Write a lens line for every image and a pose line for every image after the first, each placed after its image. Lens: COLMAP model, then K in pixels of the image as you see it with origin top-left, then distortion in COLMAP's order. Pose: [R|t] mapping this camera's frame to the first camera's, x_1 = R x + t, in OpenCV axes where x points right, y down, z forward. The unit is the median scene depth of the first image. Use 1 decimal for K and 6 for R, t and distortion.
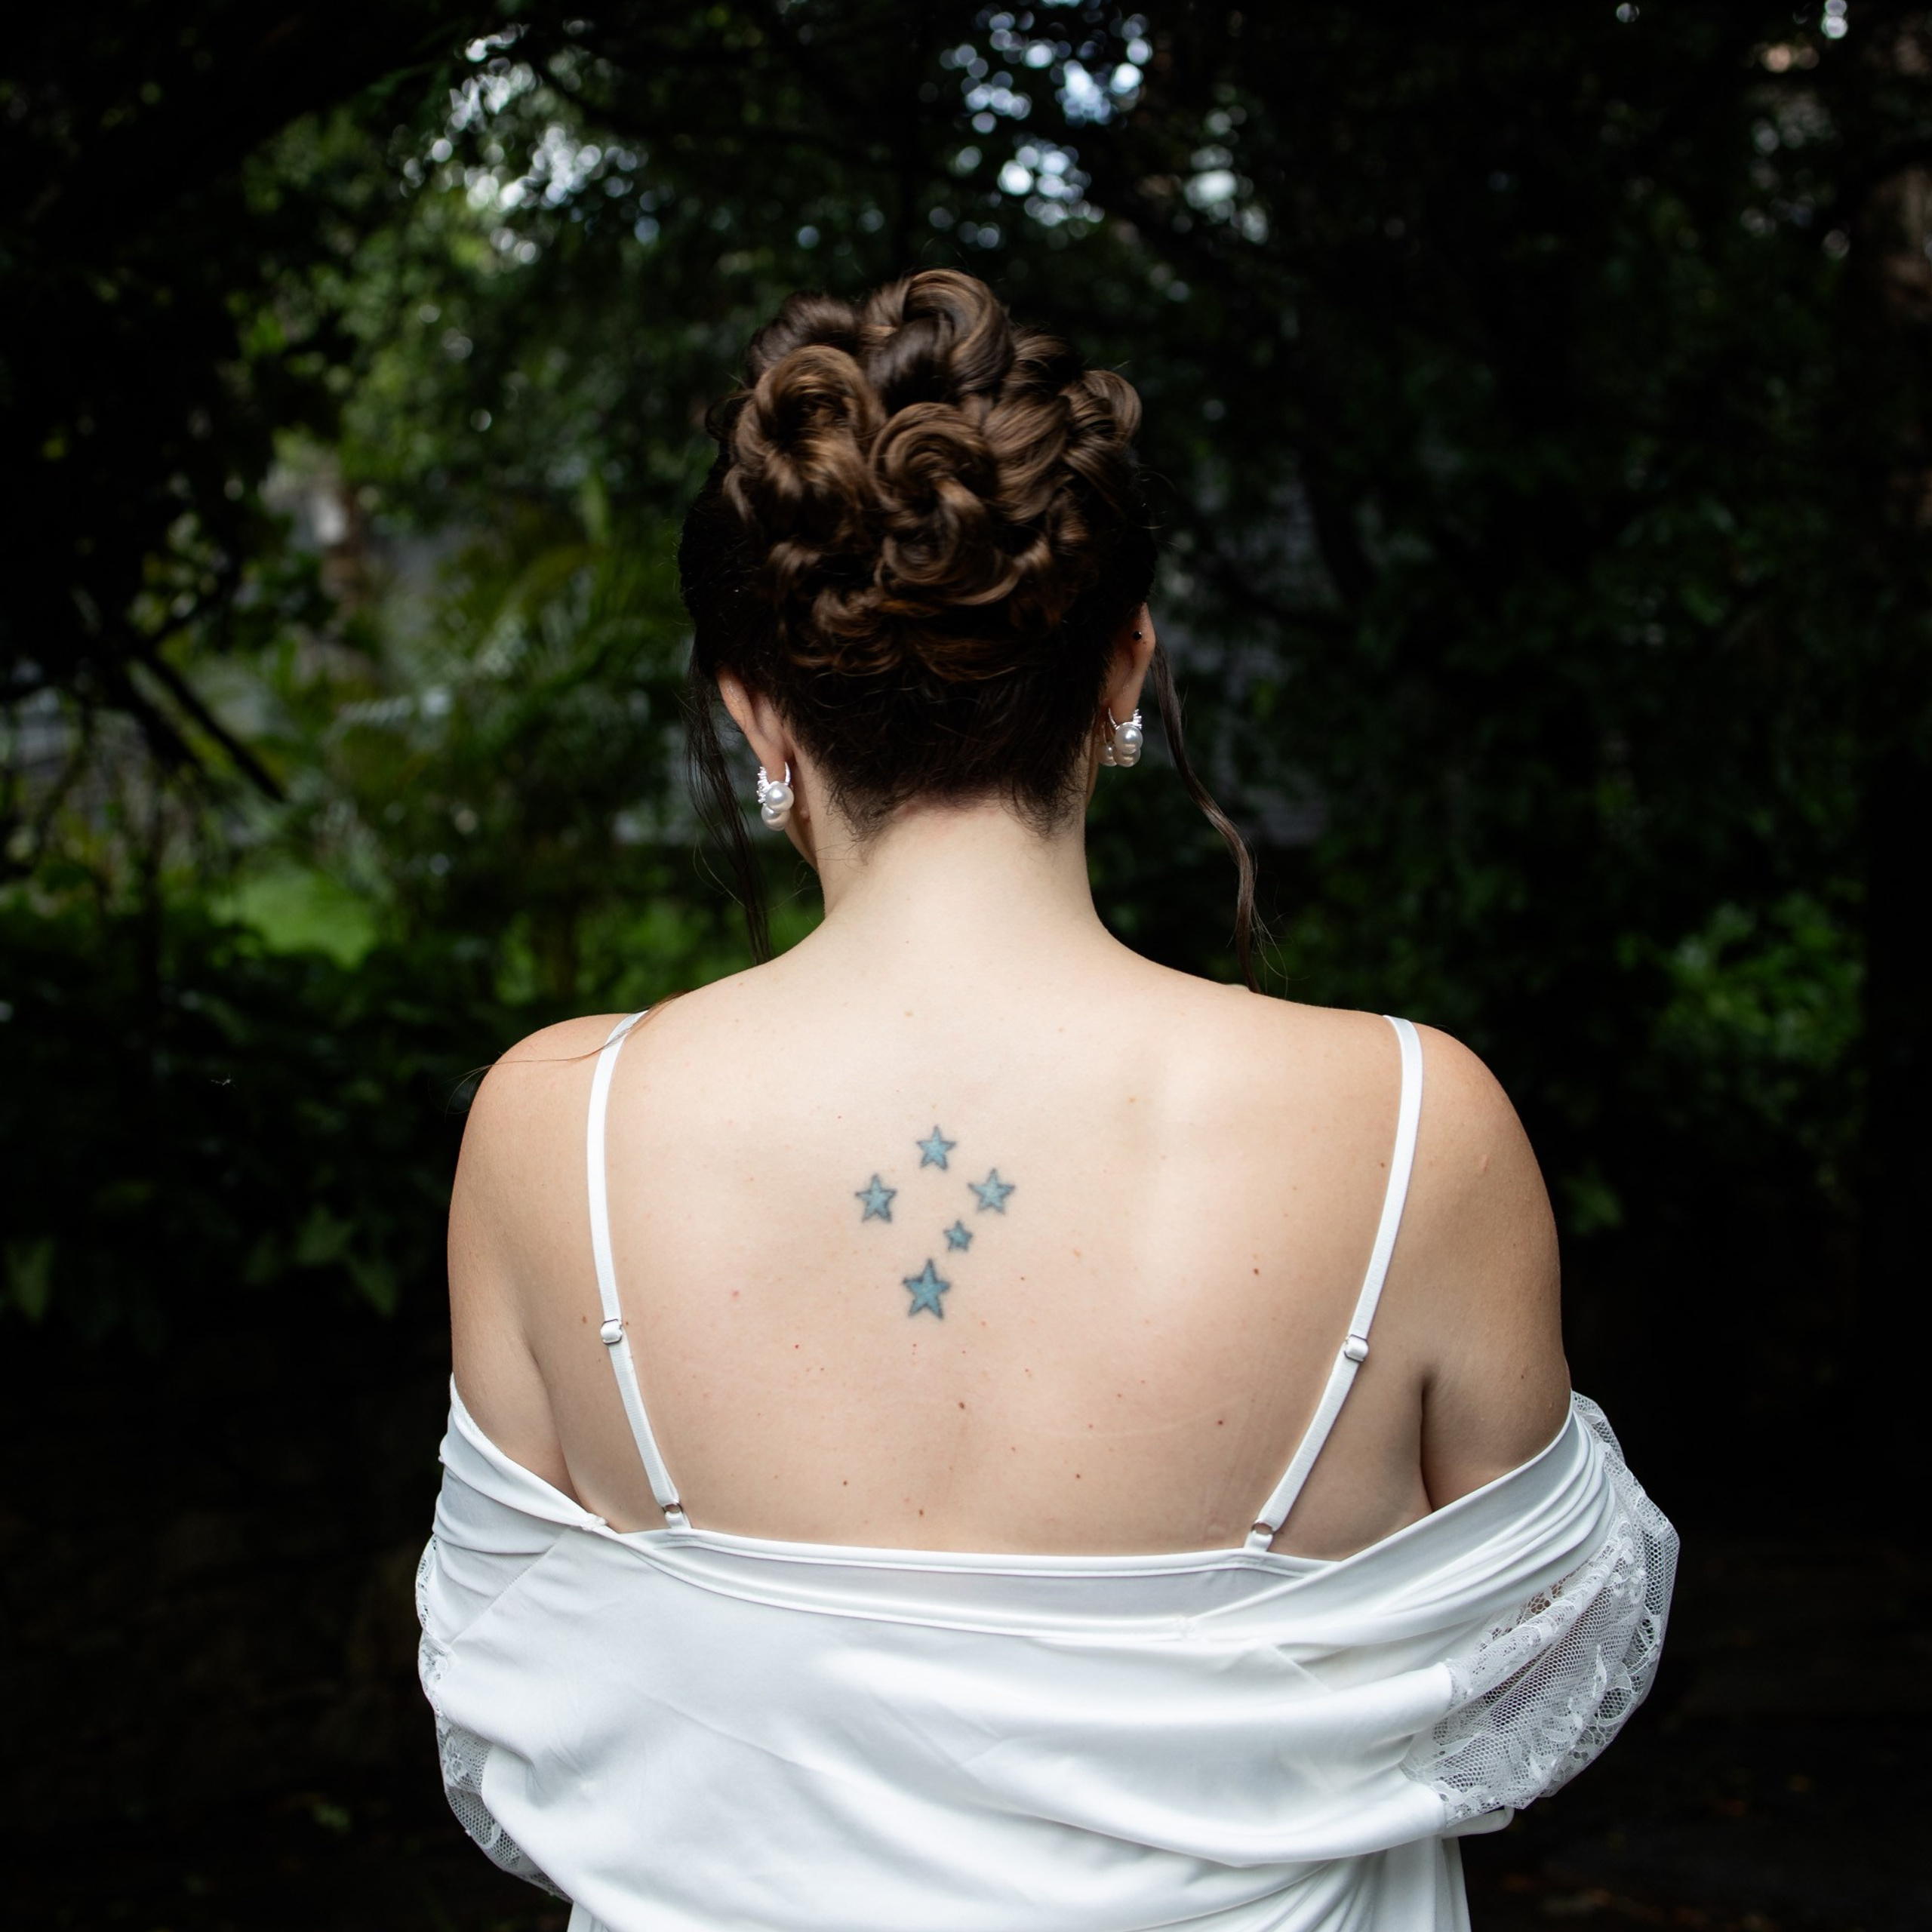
lens RADIAL K [[3456.4, 0, 778.5], [0, 3456.4, 729.8], [0, 0, 1]] dist [-0.085000, -0.011215]
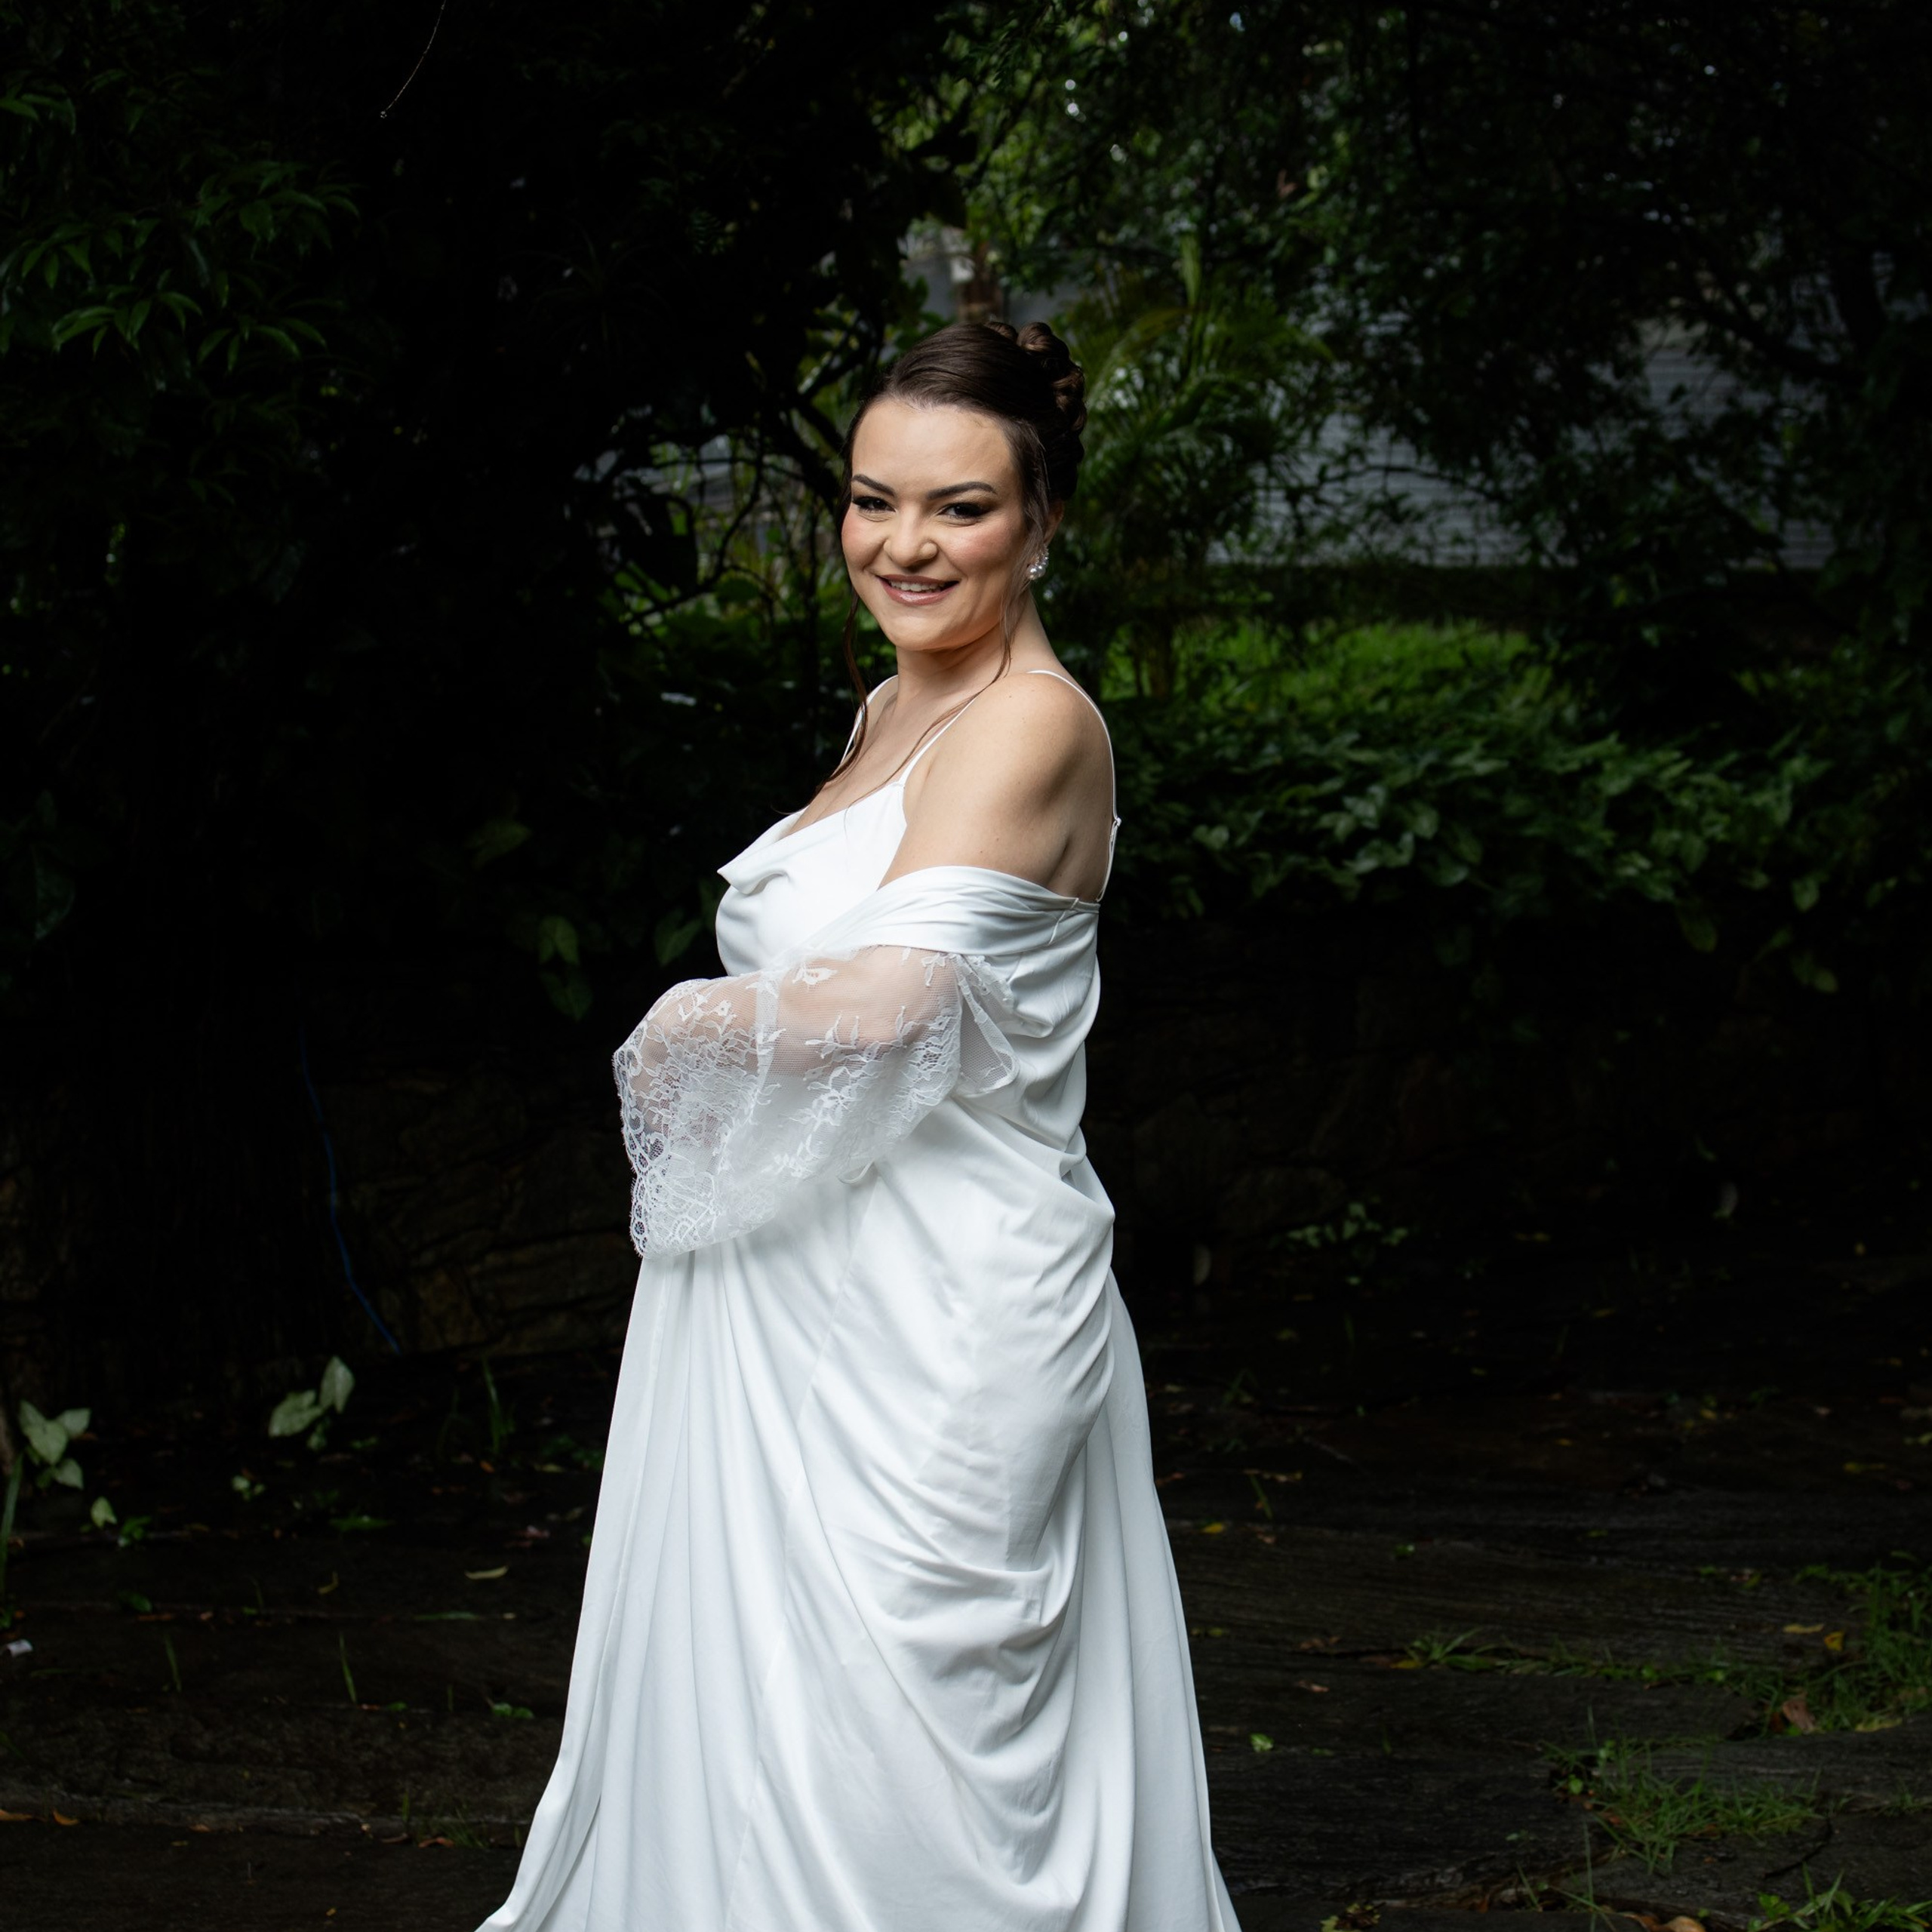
lens RADIAL K [[3414.3, 0, 1088.3], [0, 3414.3, 946.8], [0, 0, 1]] dist [-0.061371, 0.039158]
pose [[0.995568, 0.014796, -0.092870, 0.023211], [-0.001407, 0.989779, 0.142601, -0.003849], [0.094031, -0.141838, 0.985414, -0.153025]]
